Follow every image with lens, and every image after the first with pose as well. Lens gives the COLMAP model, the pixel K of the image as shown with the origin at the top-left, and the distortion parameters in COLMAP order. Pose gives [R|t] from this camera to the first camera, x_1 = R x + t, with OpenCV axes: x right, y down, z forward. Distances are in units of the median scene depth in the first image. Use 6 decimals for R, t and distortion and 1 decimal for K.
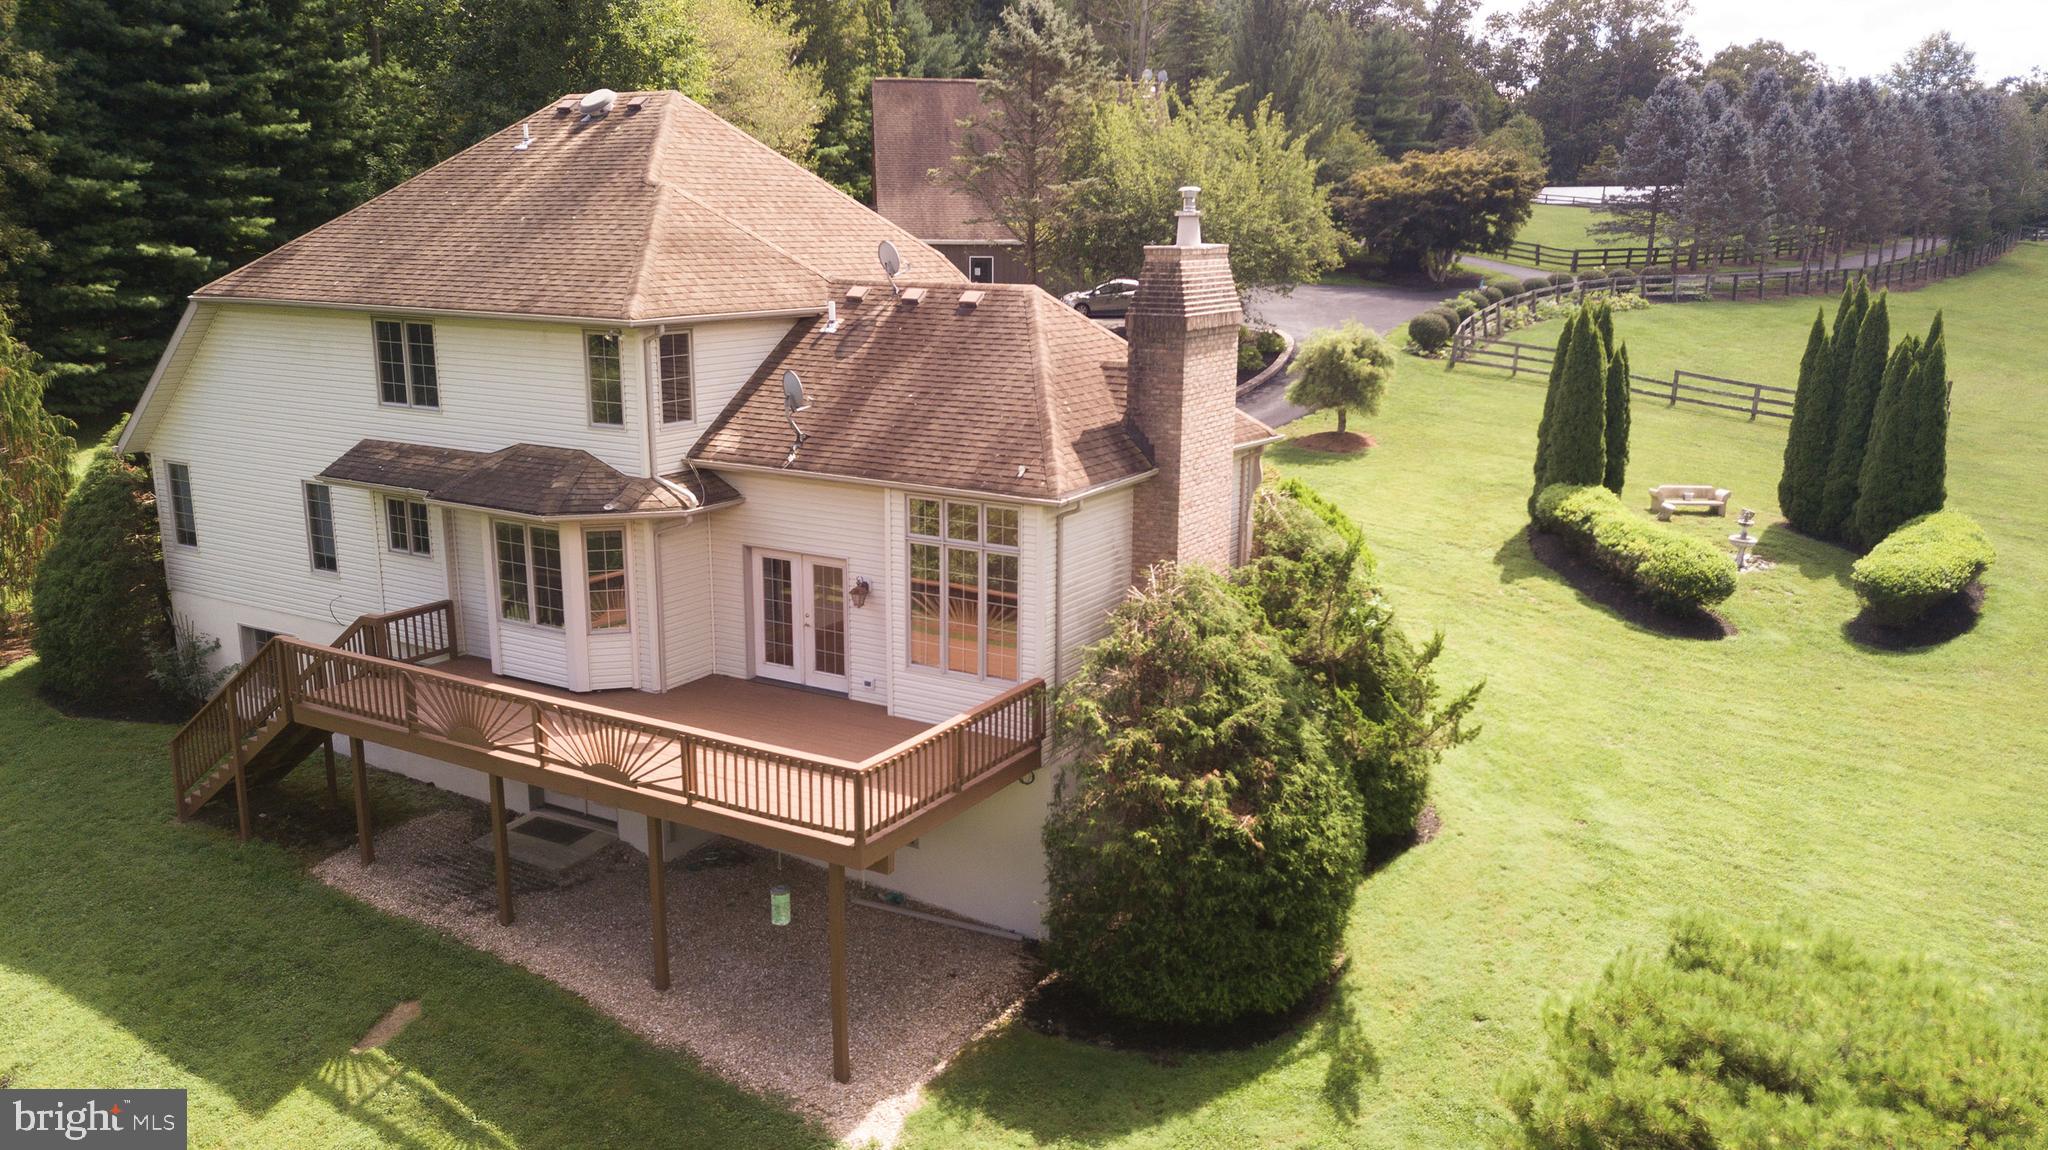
lens RADIAL K [[1572.8, 0, 1020.8], [0, 1572.8, 589.9], [0, 0, 1]] dist [0.033413, -0.011318]
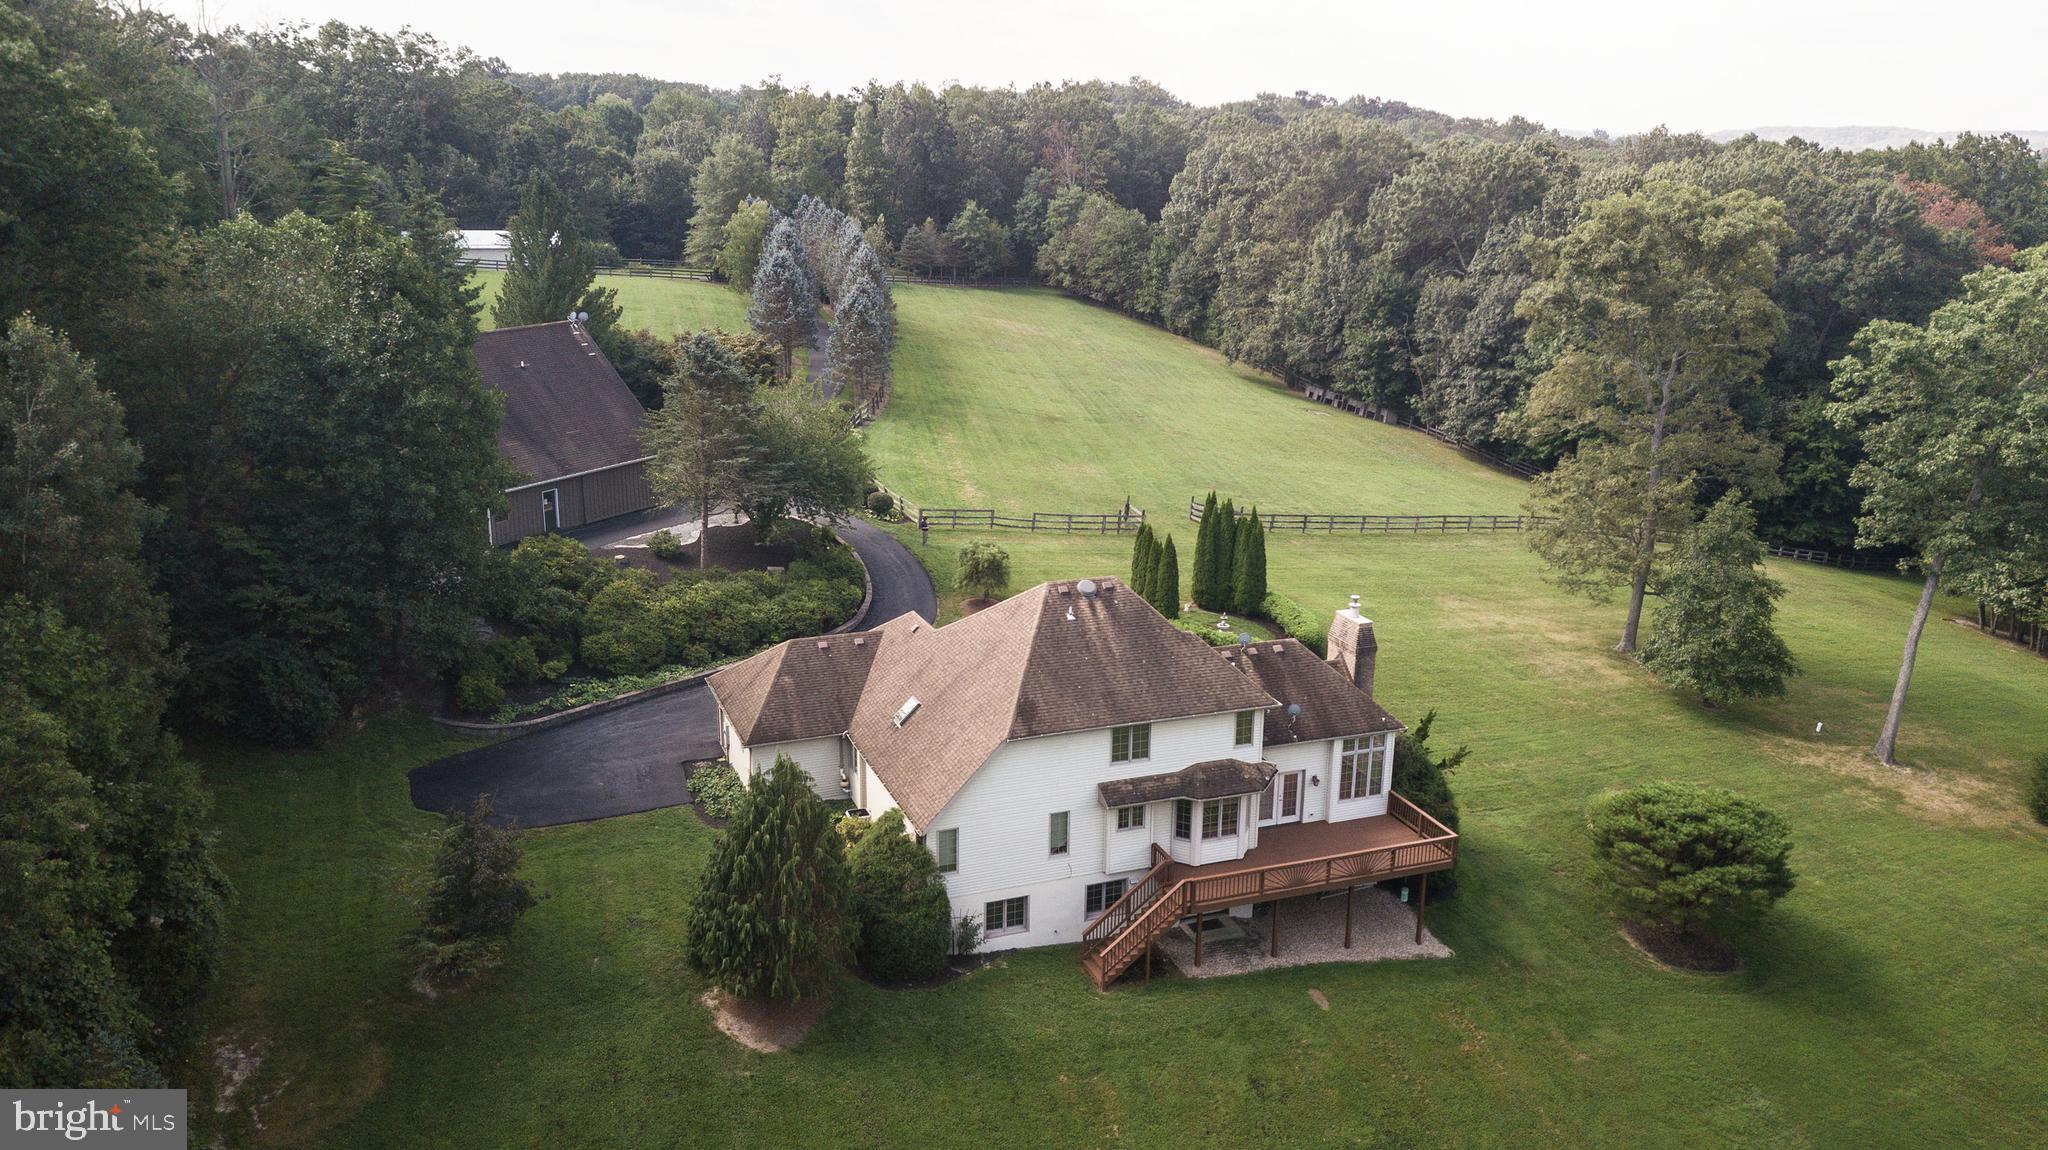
lens RADIAL K [[1572.8, 0, 1037.9], [0, 1572.8, 571.6], [0, 0, 1]] dist [0.033413, -0.011318]
pose [[0.618062, -0.213095, 0.756697, -1.999870], [0.172482, 0.975865, 0.133933, -0.667172], [-0.766974, 0.047738, 0.639900, -0.266386]]
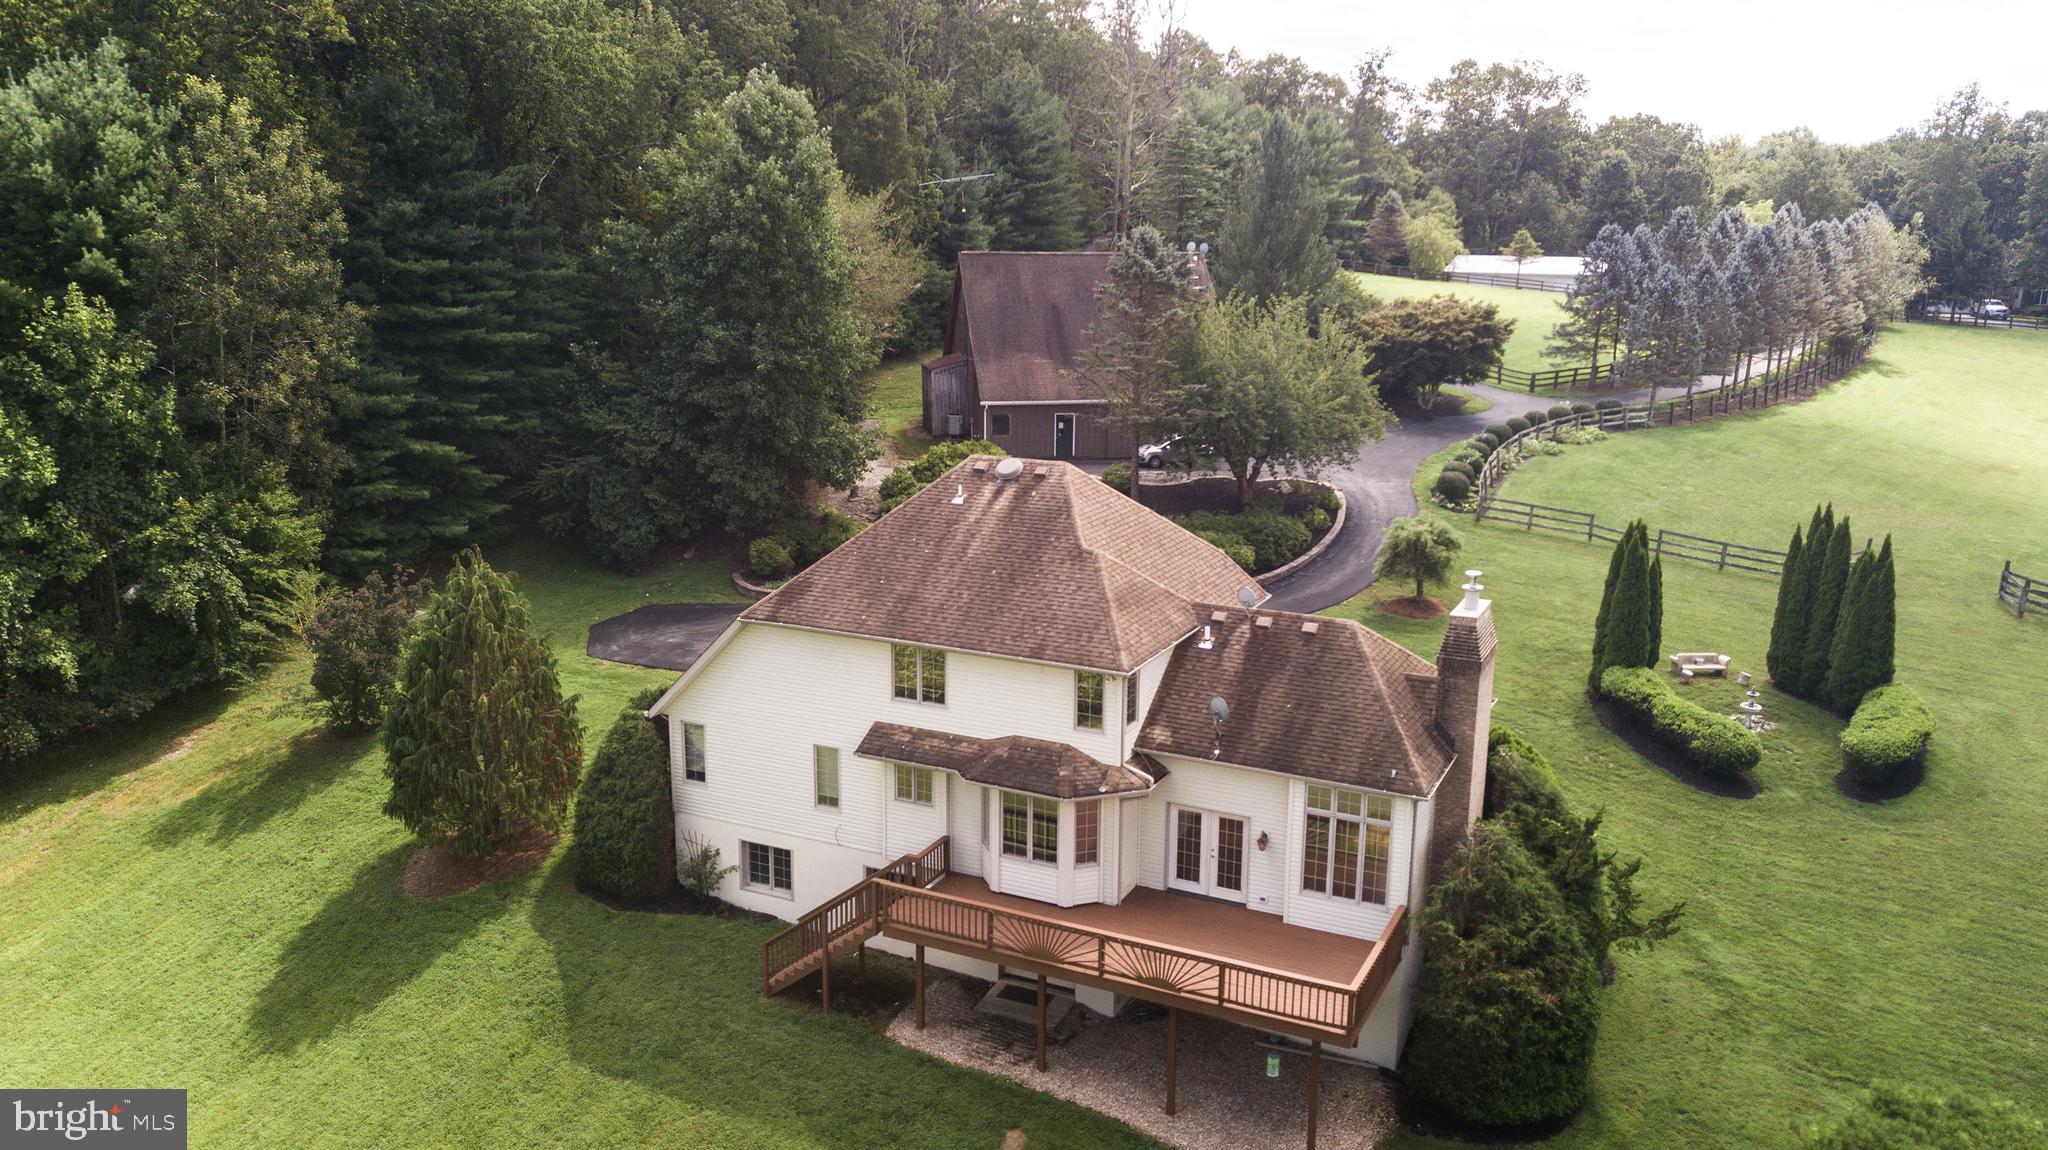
lens RADIAL K [[1572.8, 0, 1027.0], [0, 1572.8, 590.6], [0, 0, 1]] dist [0.033413, -0.011318]
pose [[0.996565, -0.016179, 0.081217, -0.401449], [0.016030, 0.999868, 0.002485, -0.220136], [-0.081246, -0.001174, 0.996693, -0.436764]]
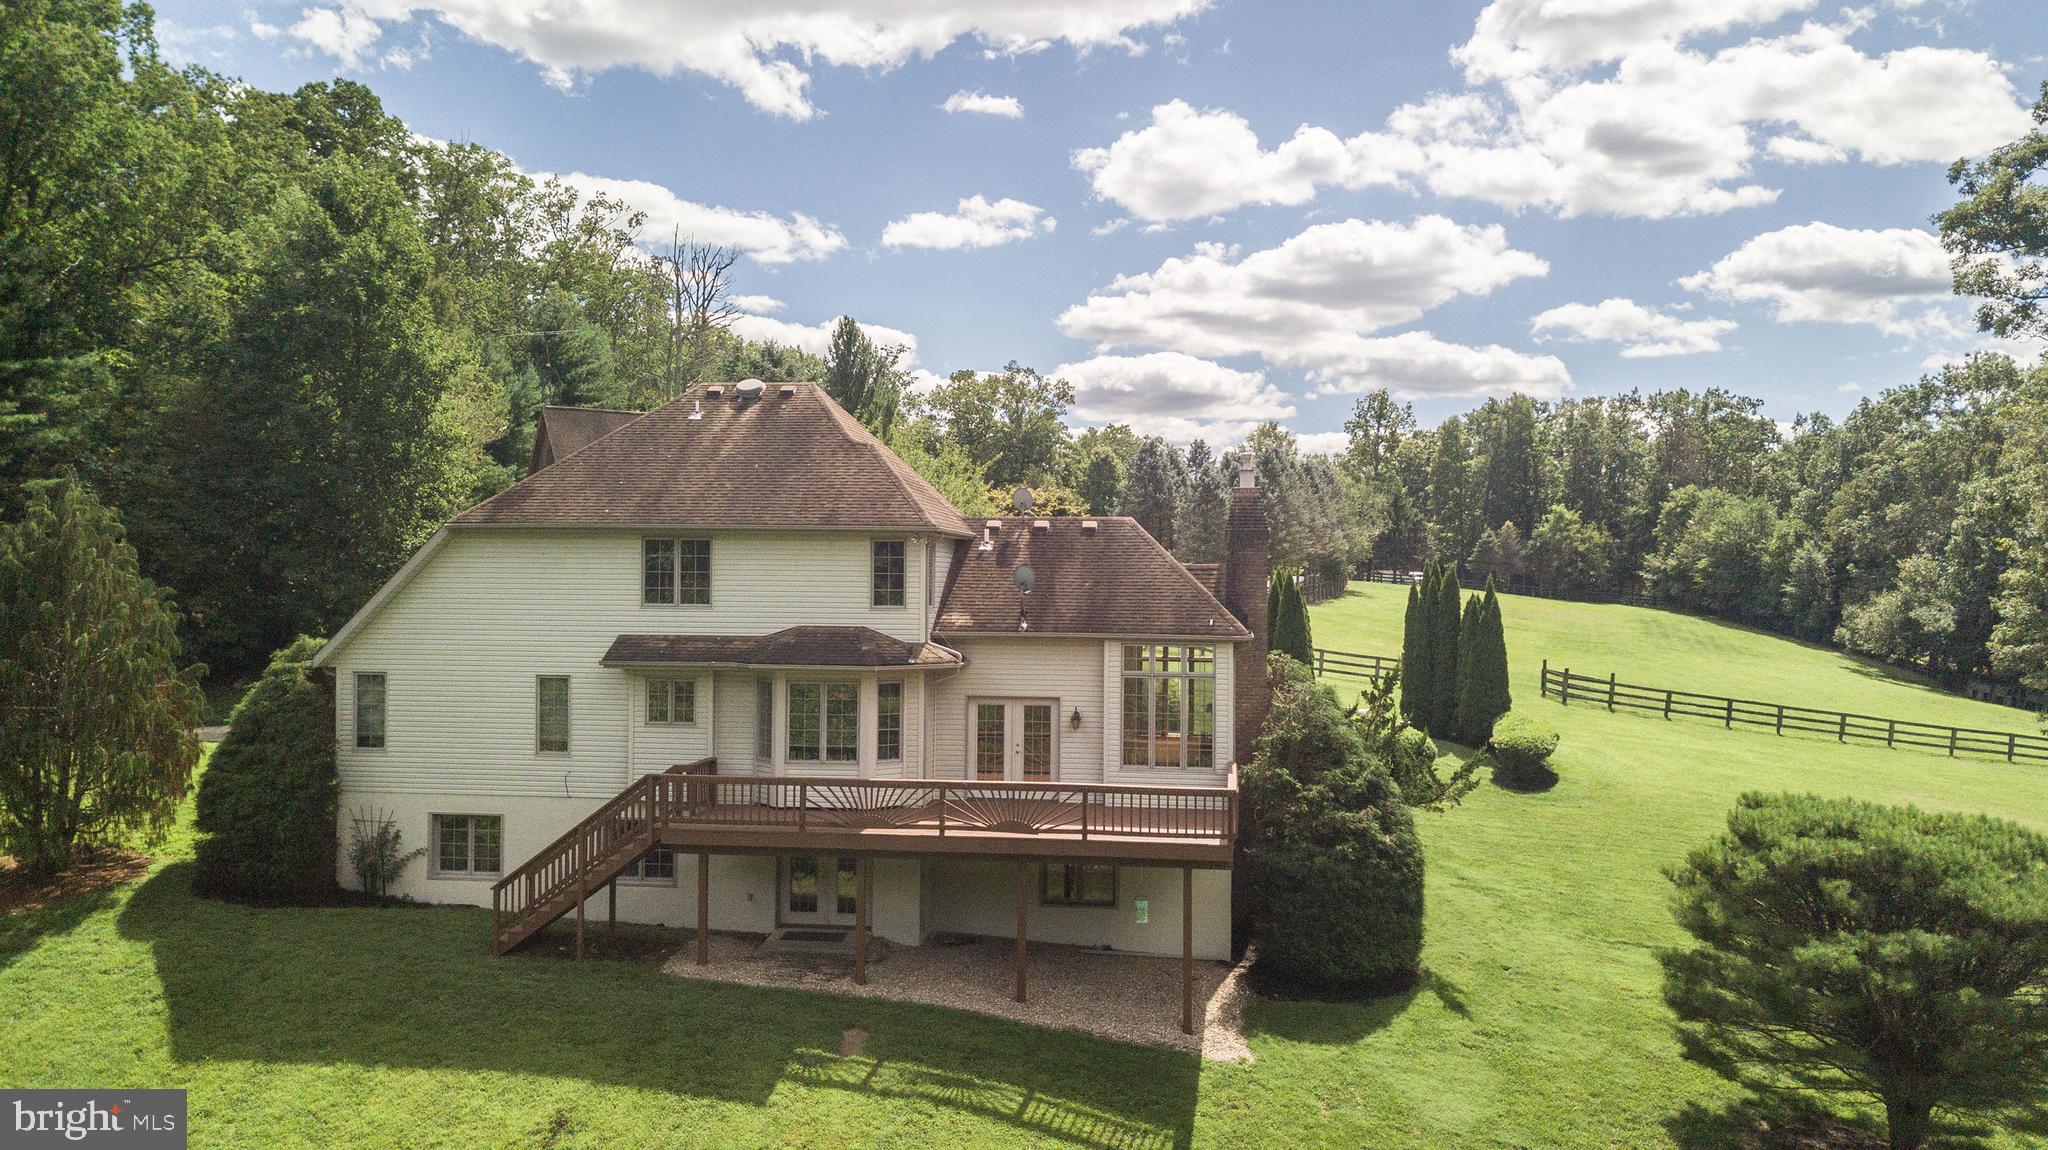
lens RADIAL K [[1572.8, 0, 1039.8], [0, 1572.8, 604.4], [0, 0, 1]] dist [0.033413, -0.011318]
pose [[0.914792, -0.003672, 0.403908, -0.626289], [0.090128, 0.976604, -0.195248, 0.153558], [-0.393742, 0.215015, 0.893720, -0.233457]]
